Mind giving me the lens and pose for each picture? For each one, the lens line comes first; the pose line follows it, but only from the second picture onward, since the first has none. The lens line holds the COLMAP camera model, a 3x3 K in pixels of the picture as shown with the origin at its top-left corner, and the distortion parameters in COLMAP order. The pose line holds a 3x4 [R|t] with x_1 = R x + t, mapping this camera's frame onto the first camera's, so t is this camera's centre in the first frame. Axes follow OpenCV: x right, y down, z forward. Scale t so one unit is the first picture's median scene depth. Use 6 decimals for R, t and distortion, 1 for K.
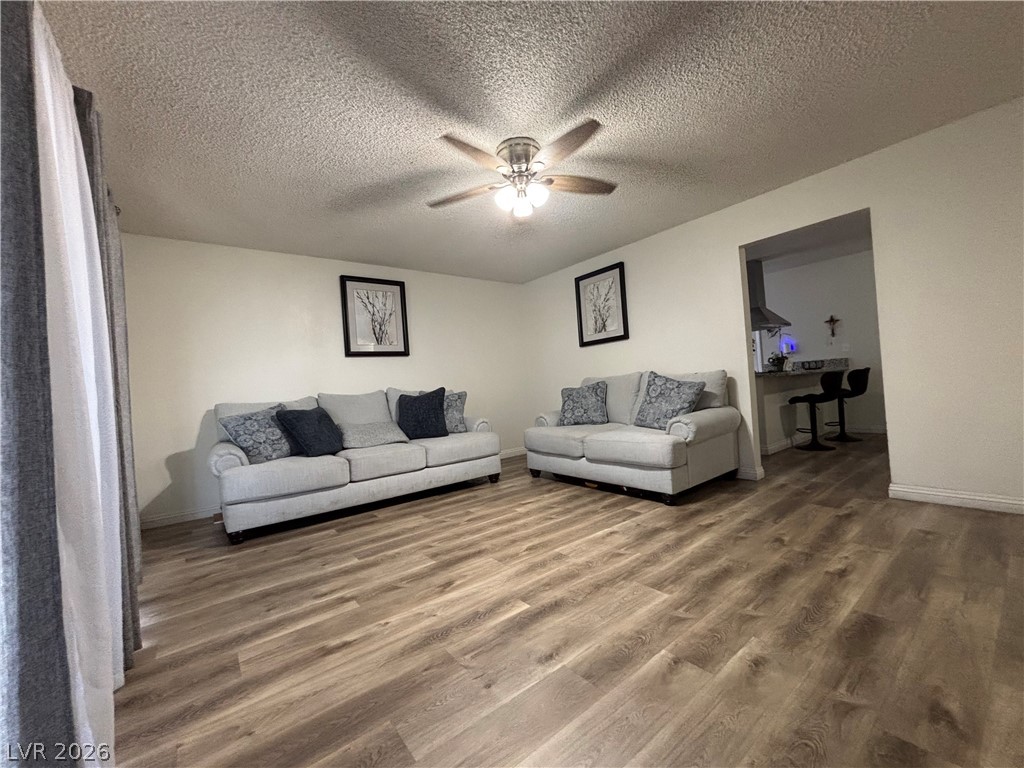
lens RADIAL K [[414.0, 0, 511.9], [0, 414.0, 382.6], [0, 0, 1]] dist [-0.000148, 0.000328]
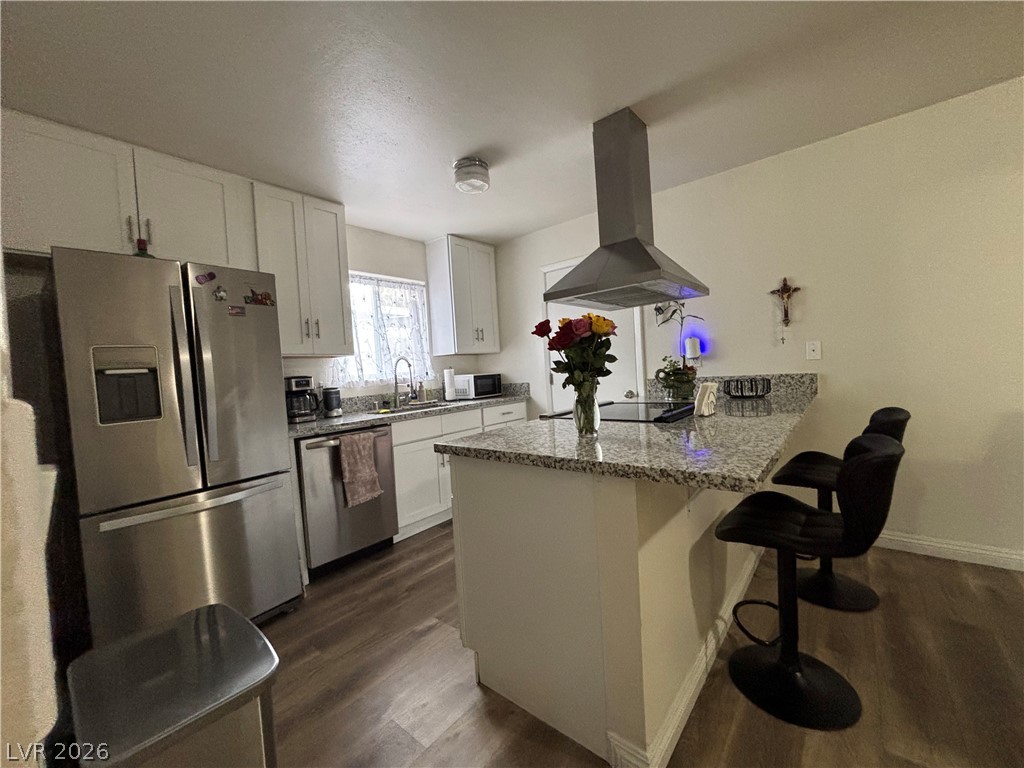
lens RADIAL K [[414.7, 0, 512.4], [0, 414.7, 380.0], [0, 0, 1]] dist [-0.000601, 0.000448]
pose [[0.975550, 0.001136, 0.219776, 0.852258], [-0.006332, 0.999717, 0.022937, -0.133267], [-0.219688, -0.023768, 0.975281, 1.379731]]
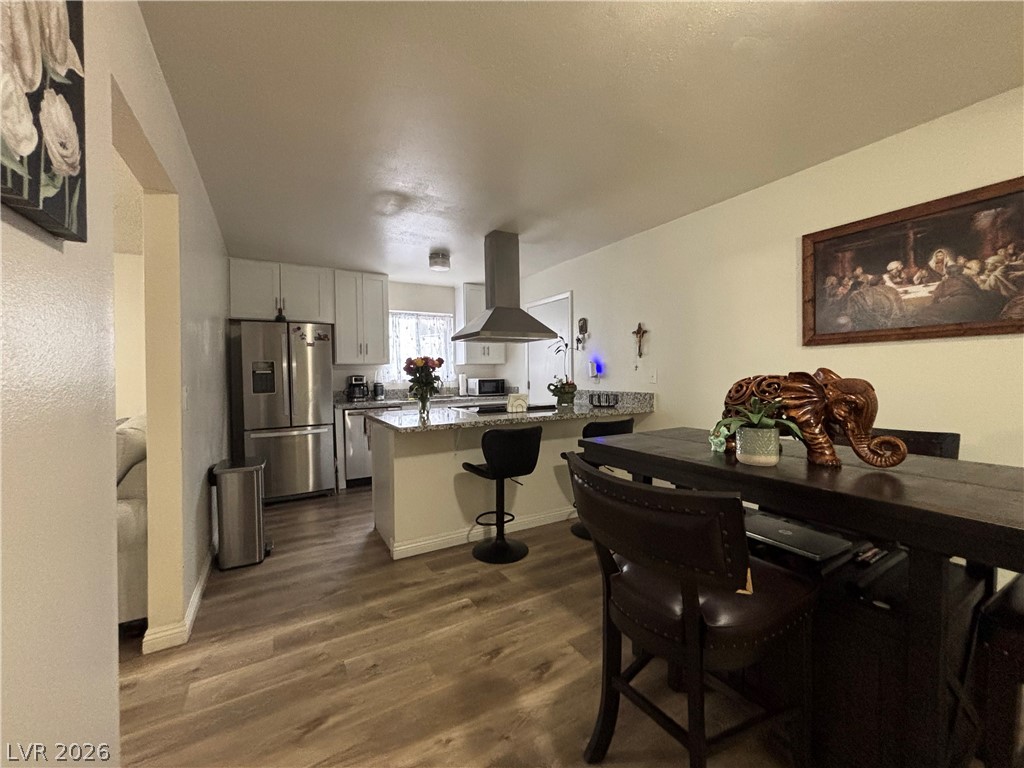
lens RADIAL K [[416.6, 0, 510.3], [0, 416.6, 379.2], [0, 0, 1]] dist [0.011099, -0.000318]
pose [[0.989019, 0.057497, -0.136148, 1.483138], [-0.053353, 0.998000, 0.033896, -0.196813], [0.137825, -0.026260, 0.990108, 0.779669]]
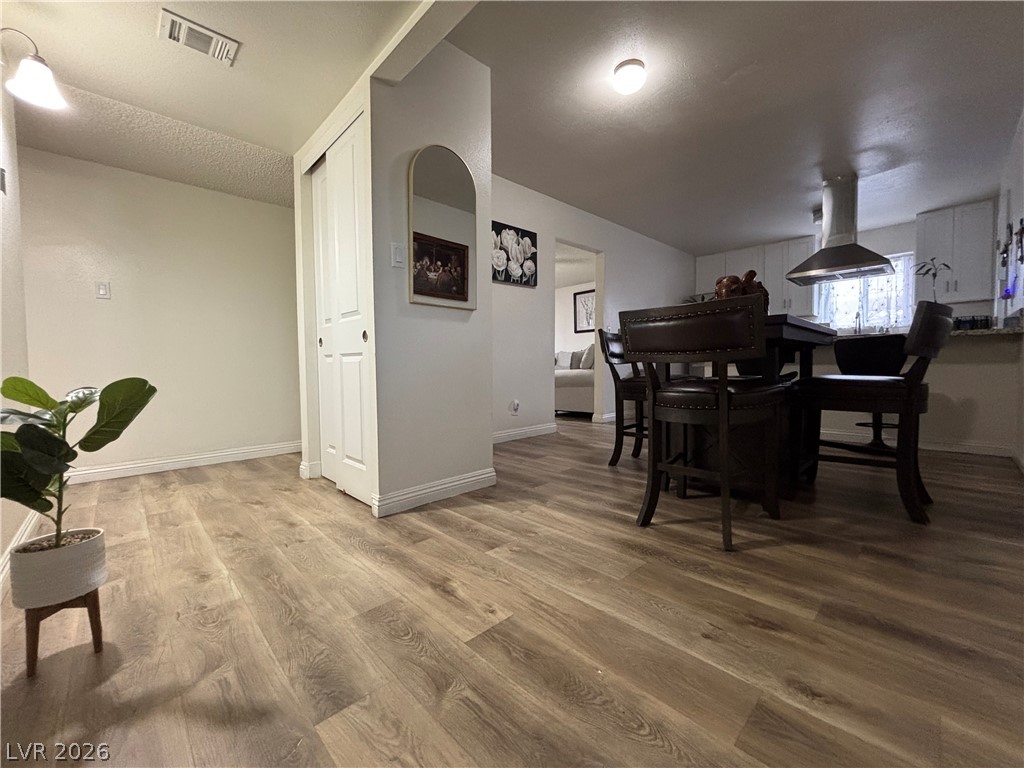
lens RADIAL K [[414.0, 0, 511.9], [0, 414.0, 382.6], [0, 0, 1]] dist [-0.000148, 0.000328]
pose [[0.100506, 0.107317, -0.989132, 2.665802], [0.021691, 0.993693, 0.110016, -0.087580], [0.994700, -0.032512, 0.097544, 0.808323]]
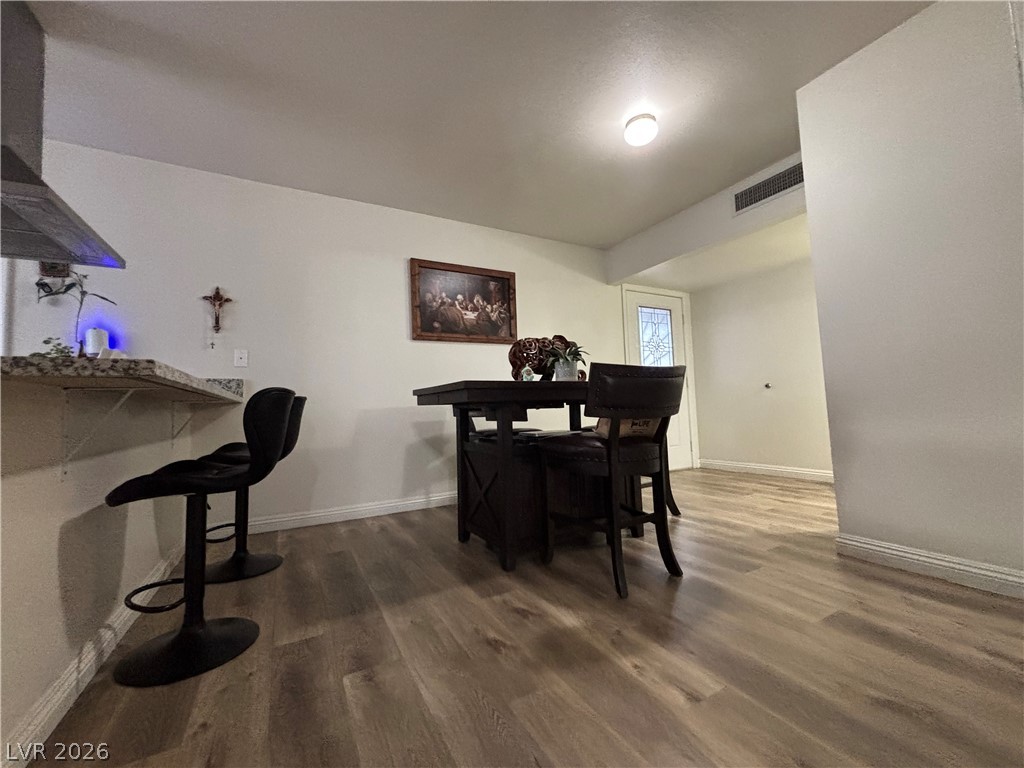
lens RADIAL K [[412.8, 0, 510.3], [0, 412.8, 384.7], [0, 0, 1]] dist [-0.002036, 0.000234]
pose [[0.162947, 0.117750, 0.979583, 0.847574], [0.011764, 0.992550, -0.121266, 0.016686], [-0.986565, 0.031283, 0.160348, 1.333336]]
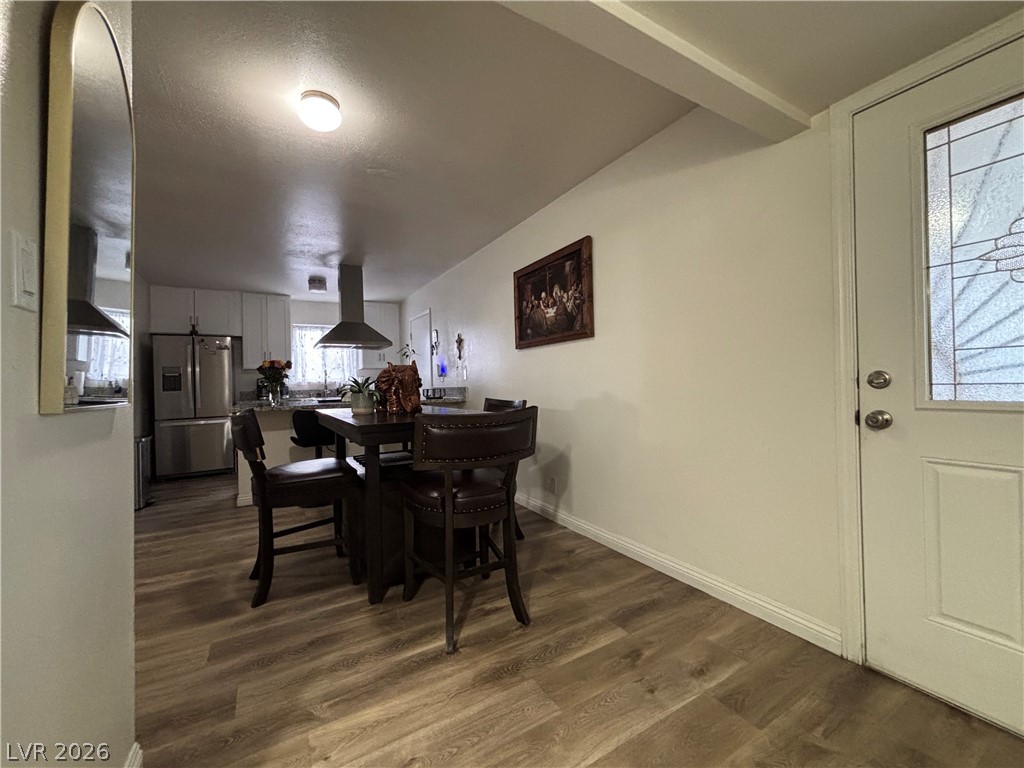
lens RADIAL K [[414.0, 0, 511.9], [0, 414.0, 382.6], [0, 0, 1]] dist [-0.000148, 0.000328]
pose [[0.989969, 0.044950, -0.133944, 2.181100], [-0.042722, 0.998897, 0.019461, -0.191873], [0.134672, -0.013543, 0.990798, 0.480368]]
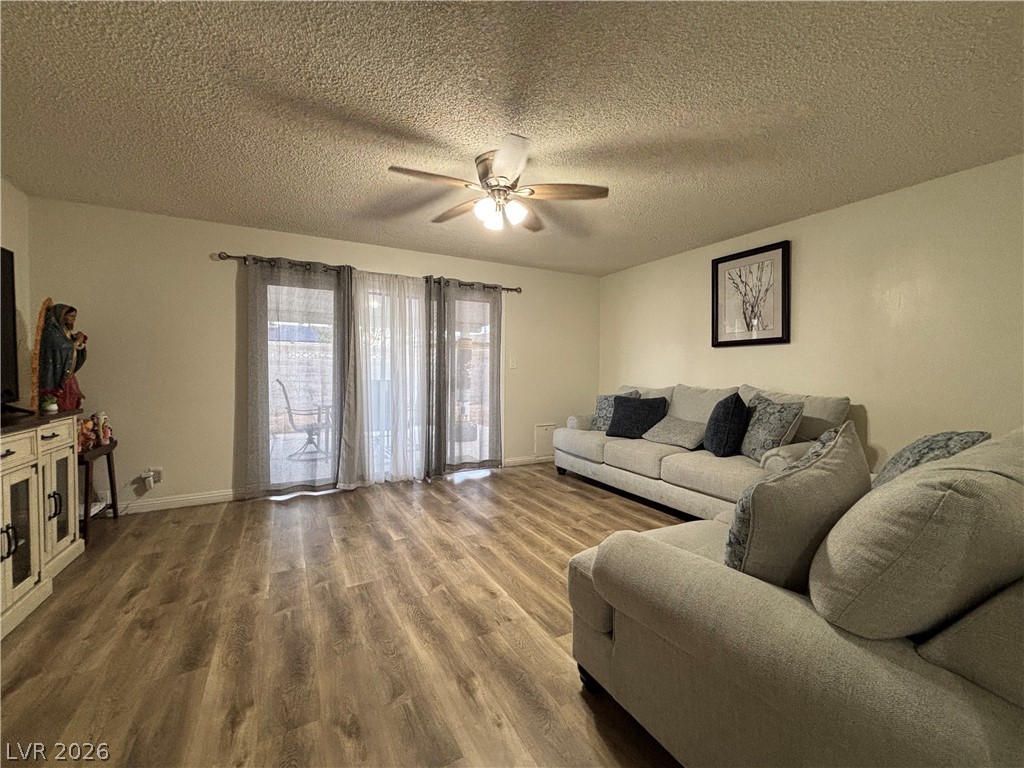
lens RADIAL K [[415.9, 0, 508.7], [0, 415.9, 379.7], [0, 0, 1]] dist [0.000386, -0.000111]
pose [[-0.168790, 0.089196, -0.981608, 1.010489], [0.018642, 0.996008, 0.087298, -0.133684], [0.985476, -0.003564, -0.169779, 1.171583]]
